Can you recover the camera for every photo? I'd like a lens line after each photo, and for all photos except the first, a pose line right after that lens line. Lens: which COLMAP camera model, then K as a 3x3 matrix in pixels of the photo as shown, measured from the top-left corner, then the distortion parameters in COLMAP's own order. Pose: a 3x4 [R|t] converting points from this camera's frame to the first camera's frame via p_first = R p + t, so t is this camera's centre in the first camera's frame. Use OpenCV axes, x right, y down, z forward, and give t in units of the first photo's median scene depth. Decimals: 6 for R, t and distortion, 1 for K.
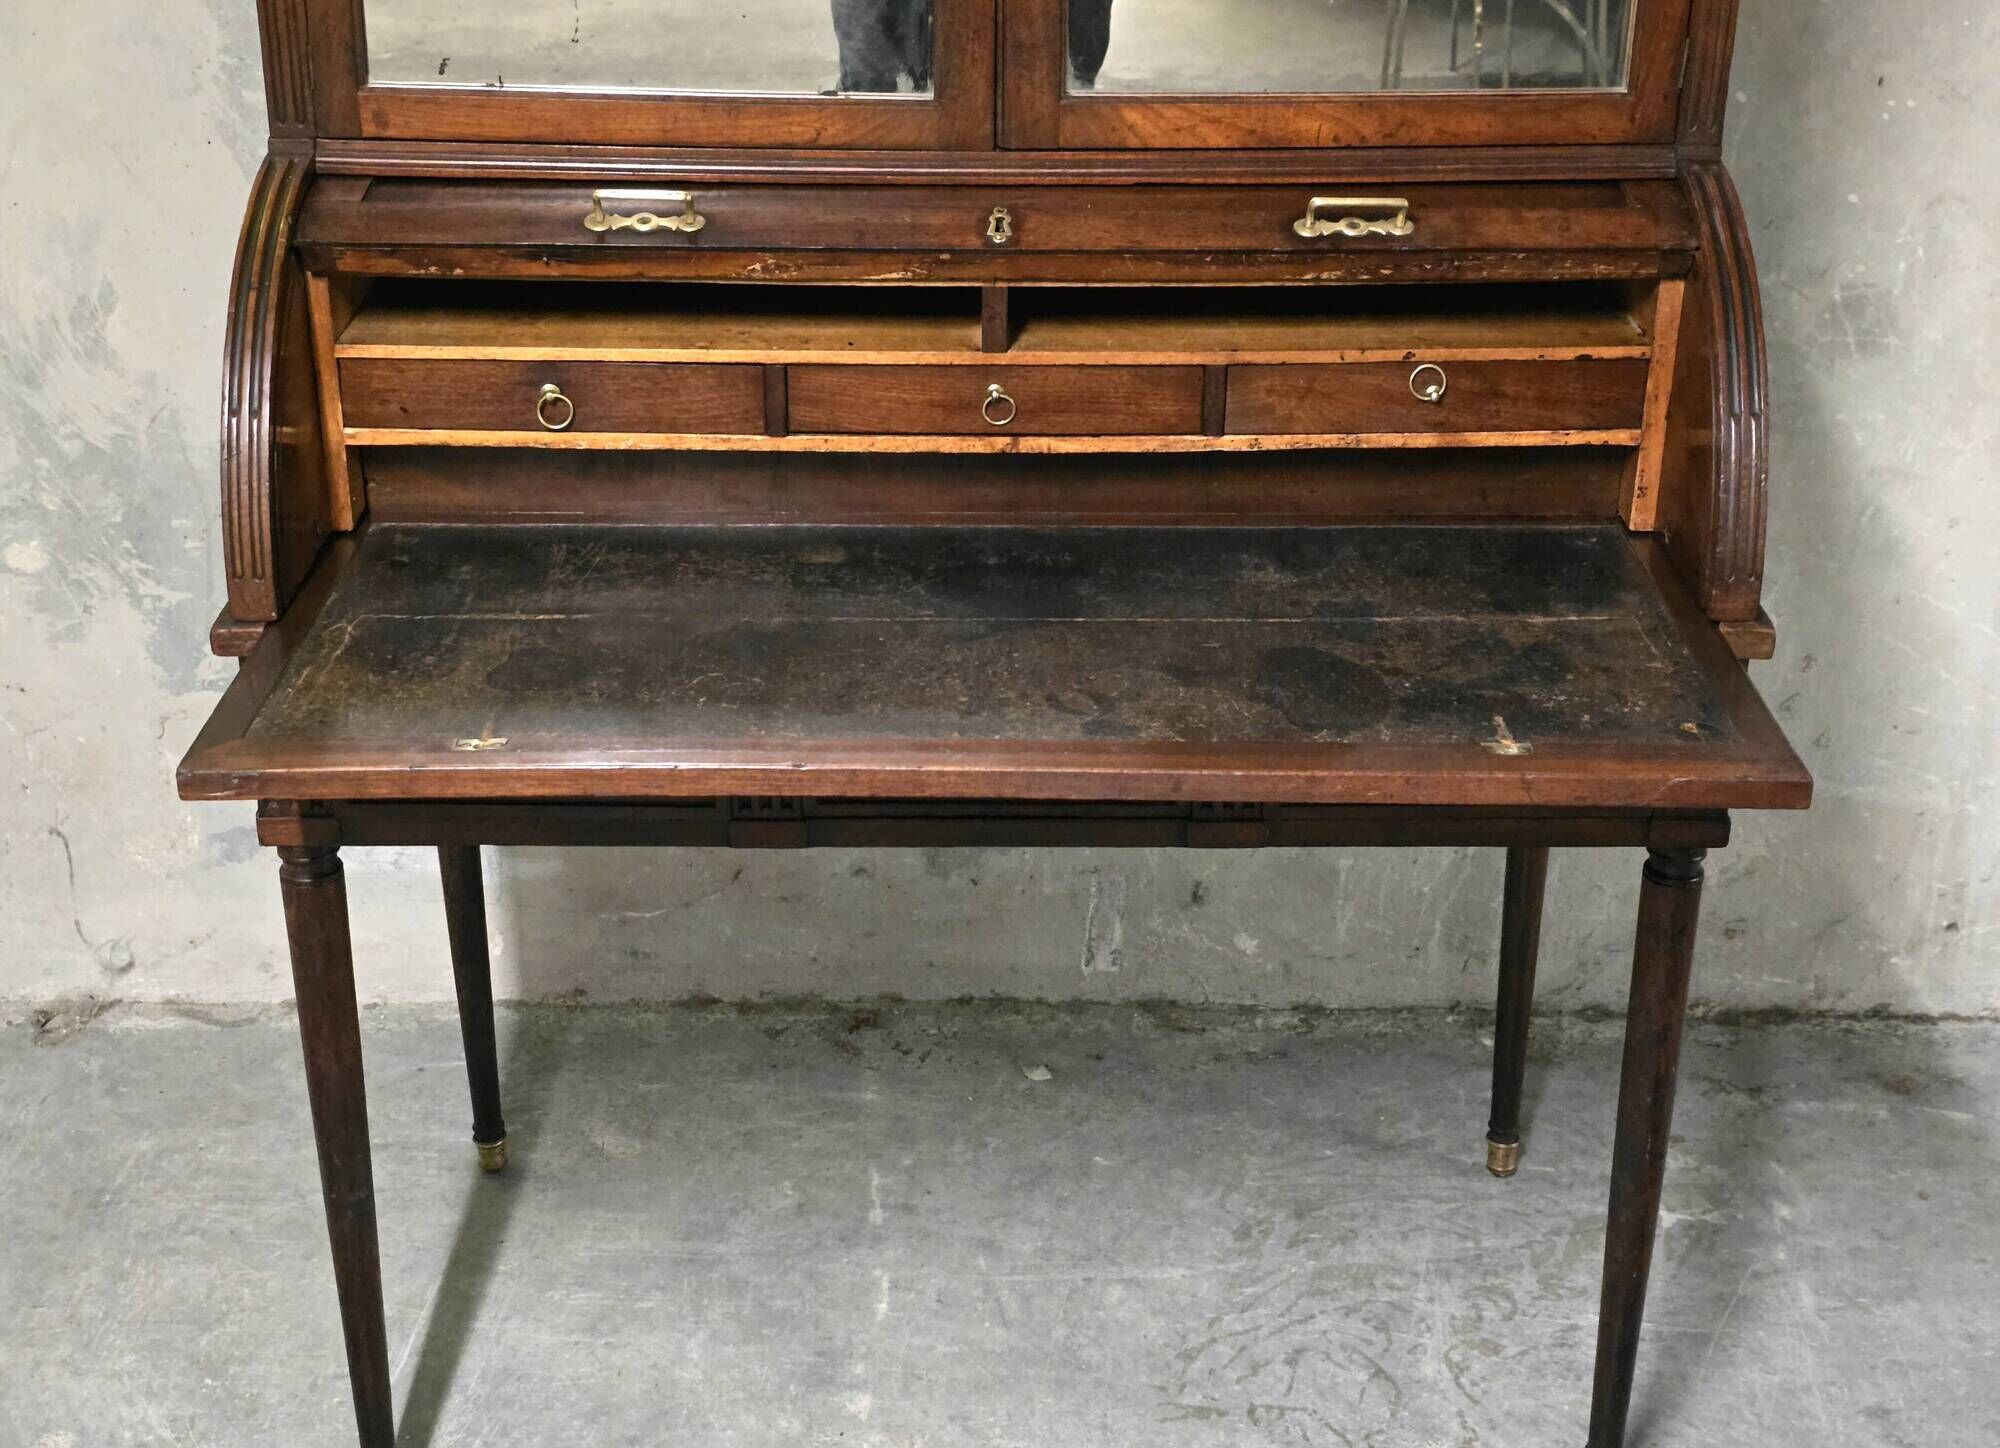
lens RADIAL K [[2747.8, 0, 1015.9], [0, 2747.8, 711.8], [0, 0, 1]] dist [0.126979, -0.320181]
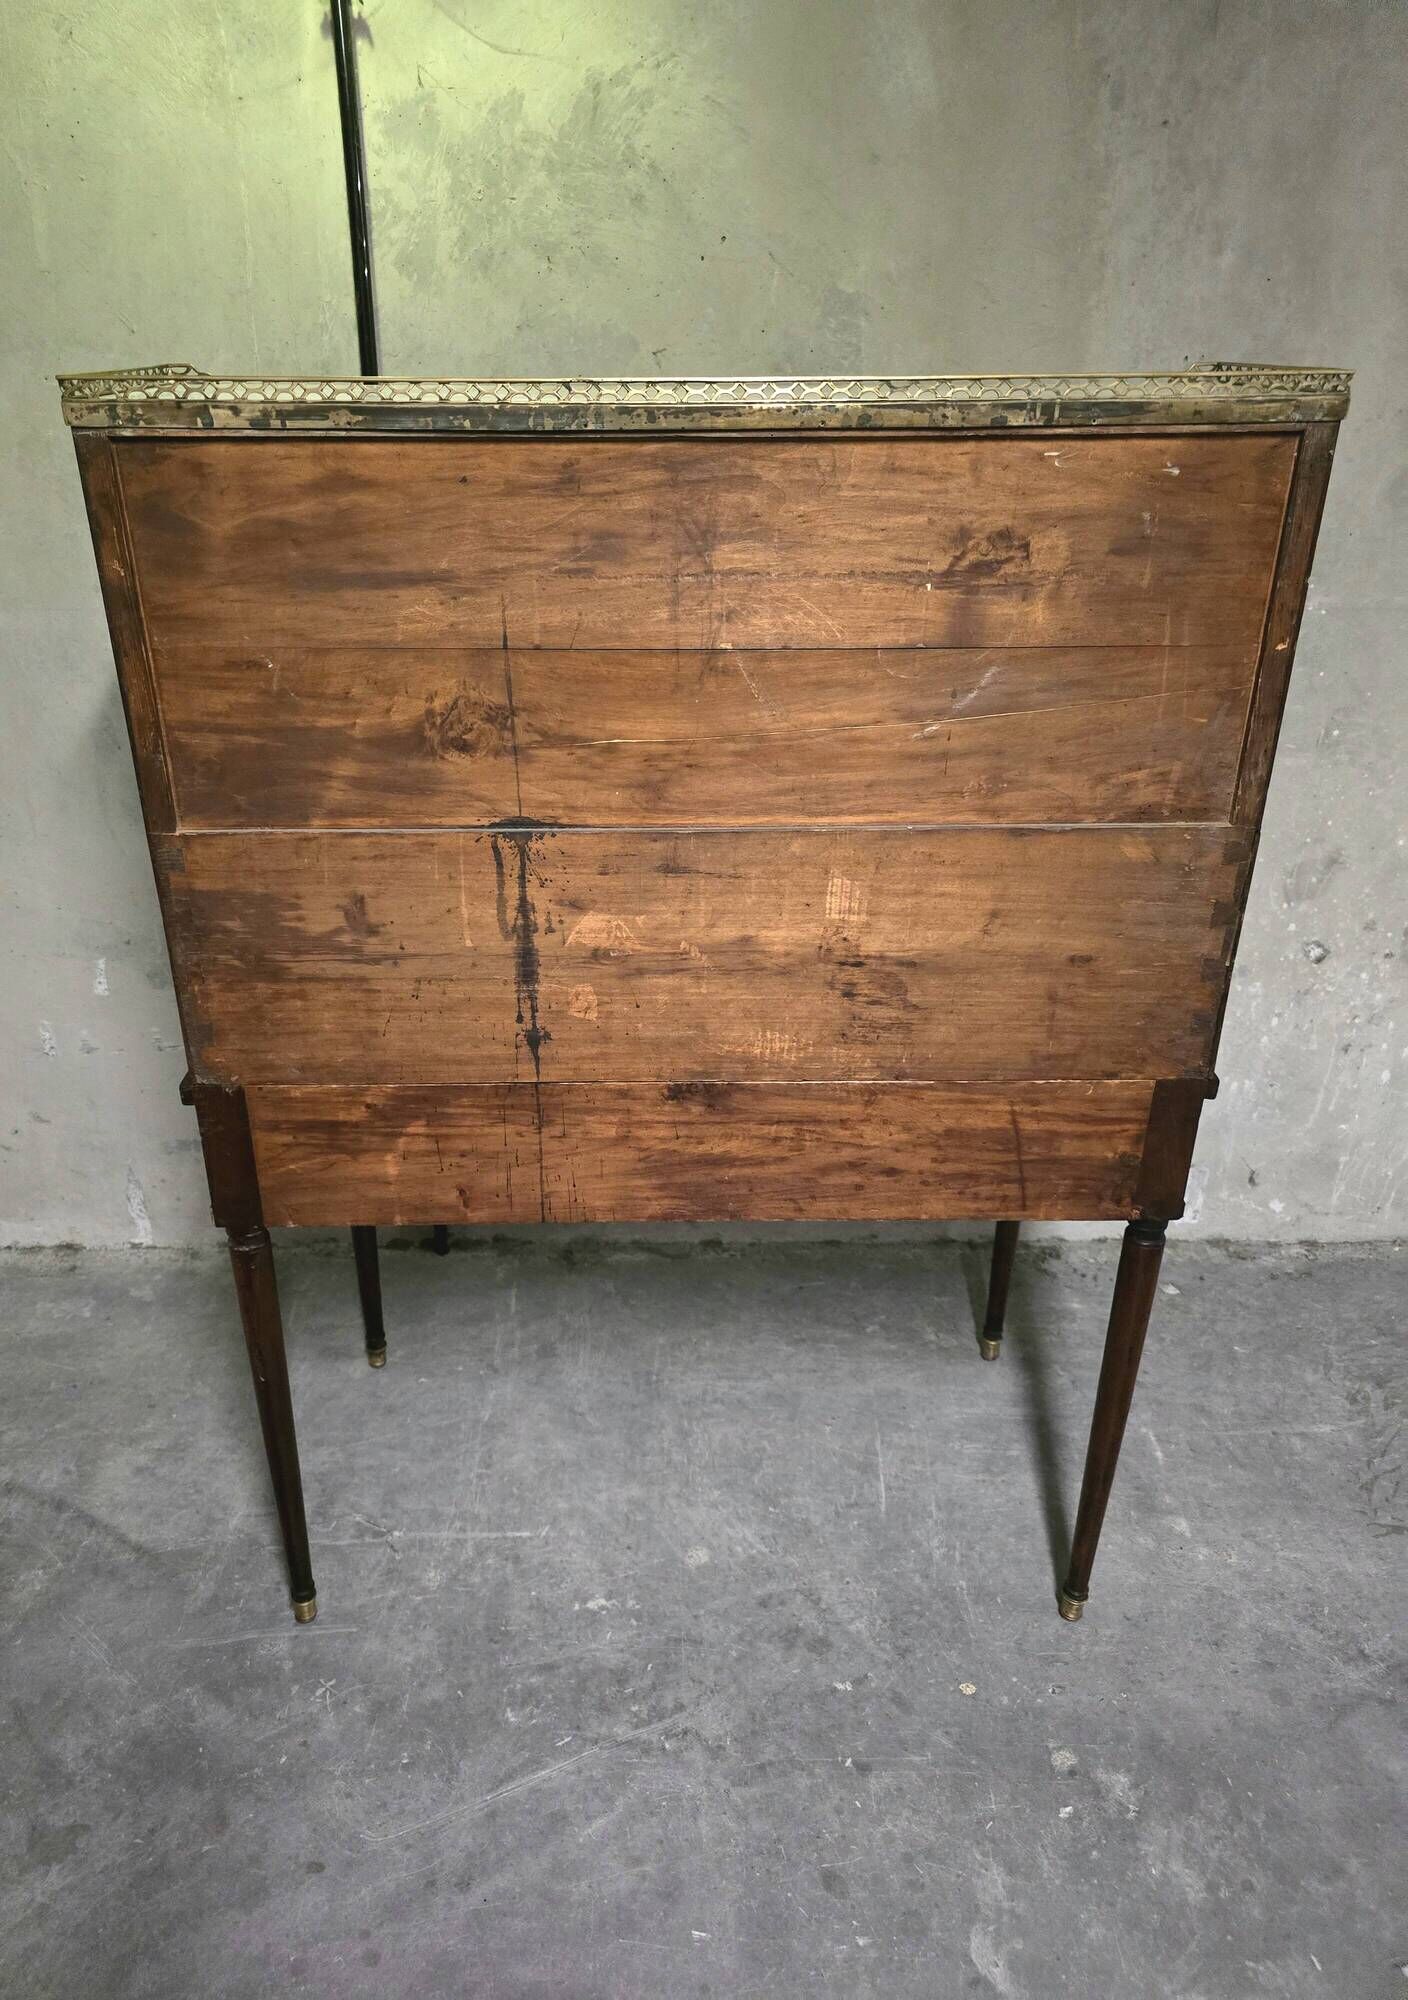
lens RADIAL K [[1364.5, 0, 655.6], [0, 1364.5, 990.4], [0, 0, 1]] dist [0.032171, -0.029004]
pose [[0.999900, -0.011876, -0.007708, -0.341848], [0.011918, 0.999914, 0.005394, -0.066862], [0.007643, -0.005485, 0.999956, 0.194287]]
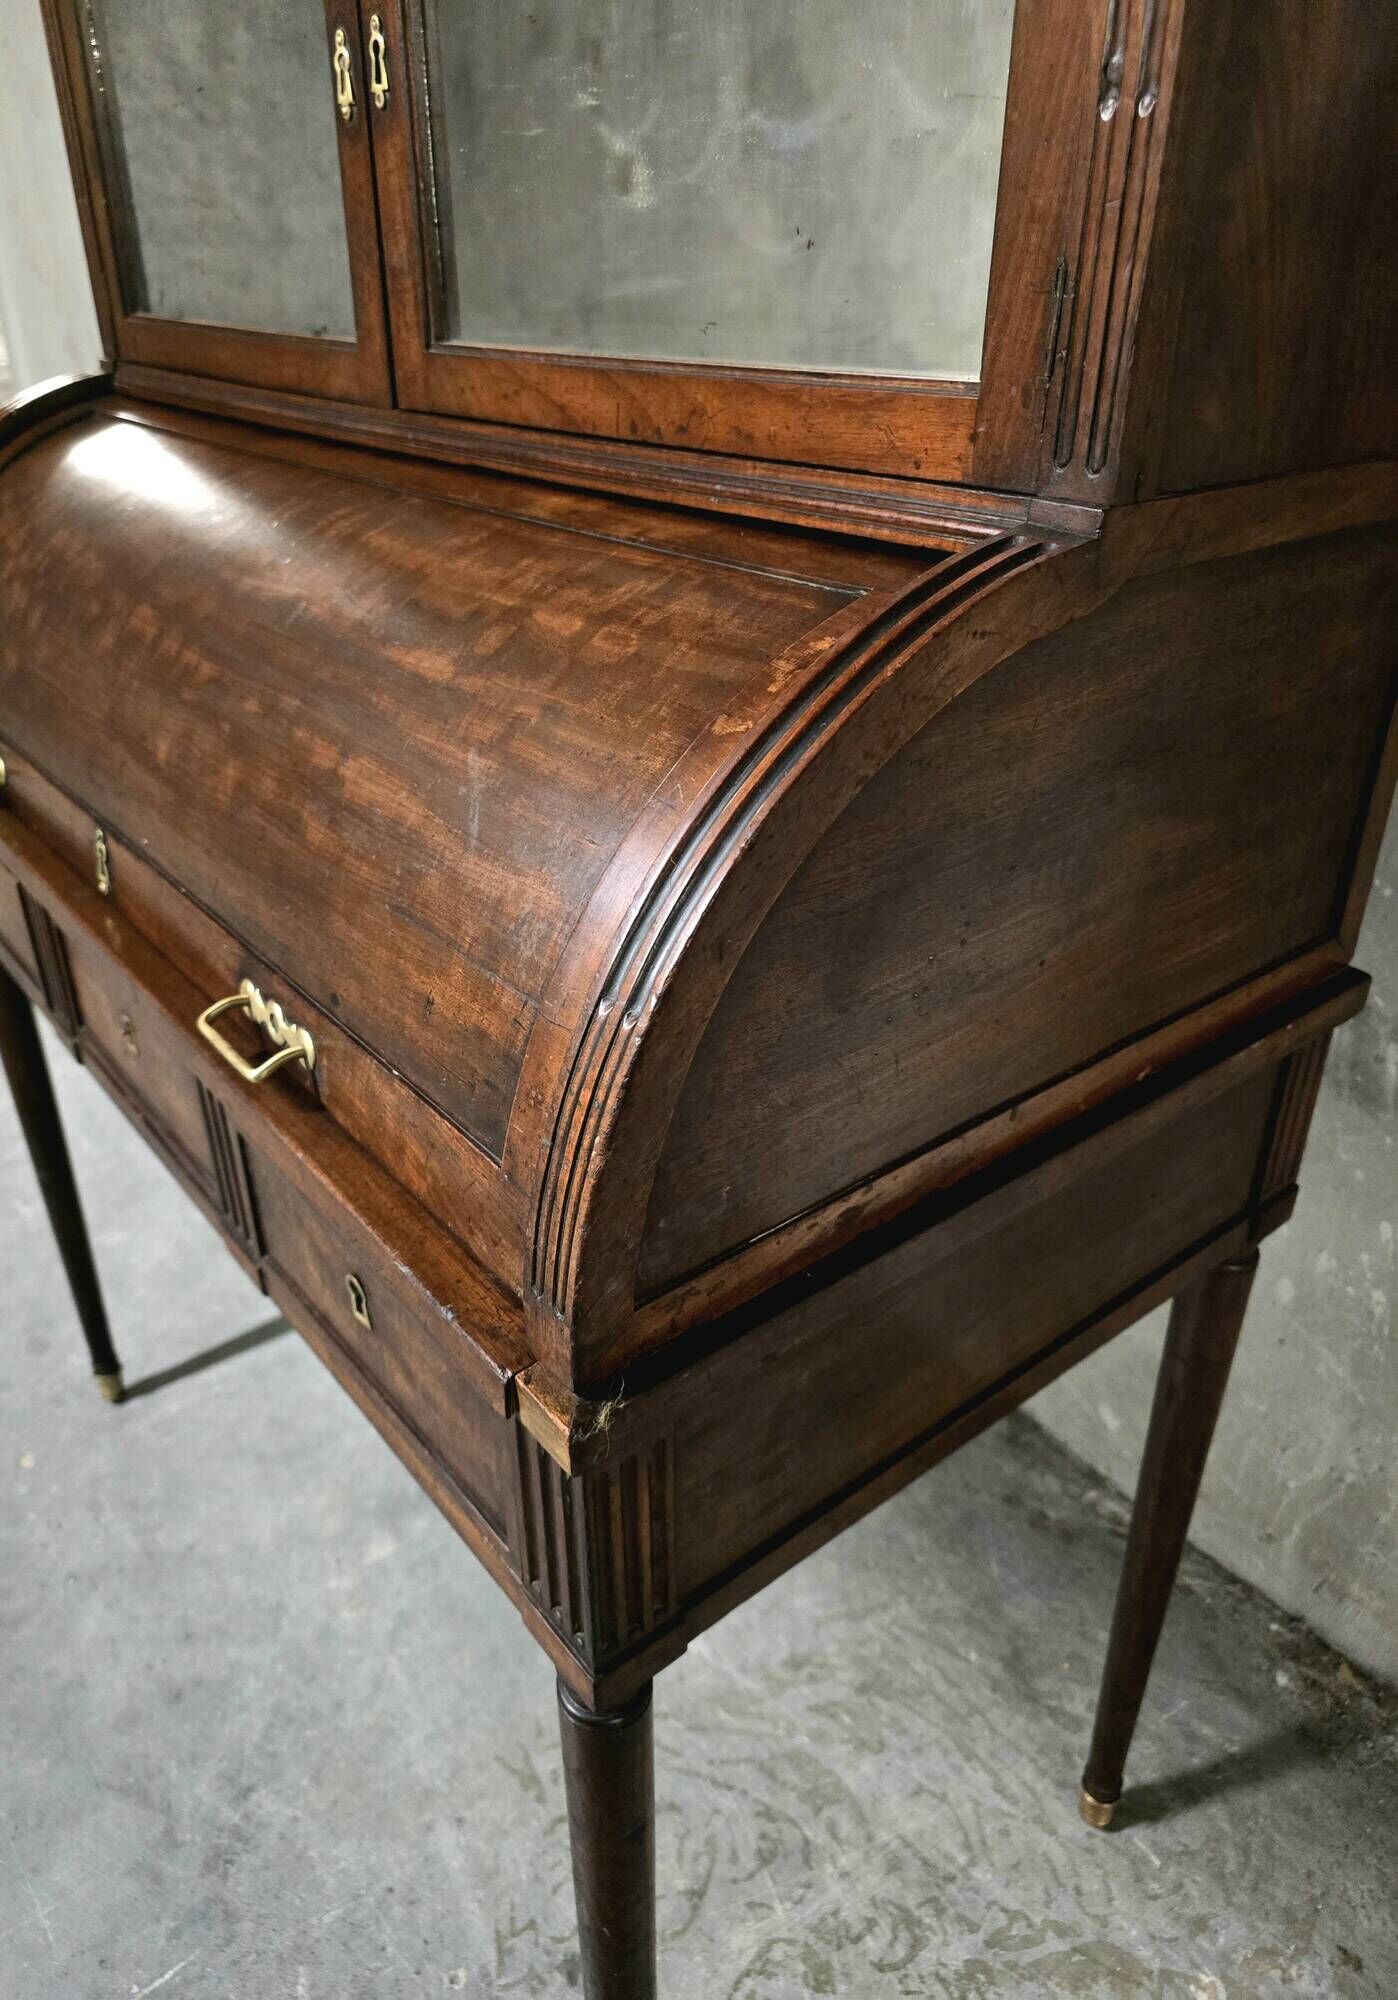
lens RADIAL K [[1385.1, 0, 651.2], [0, 1385.1, 988.2], [0, 0, 1]] dist [0.001052, -0.002729]
pose [[0.599127, 0.365577, -0.712321, 0.333433], [-0.321071, 0.924706, 0.204528, -0.123497], [0.733458, 0.106168, 0.671393, 0.645208]]
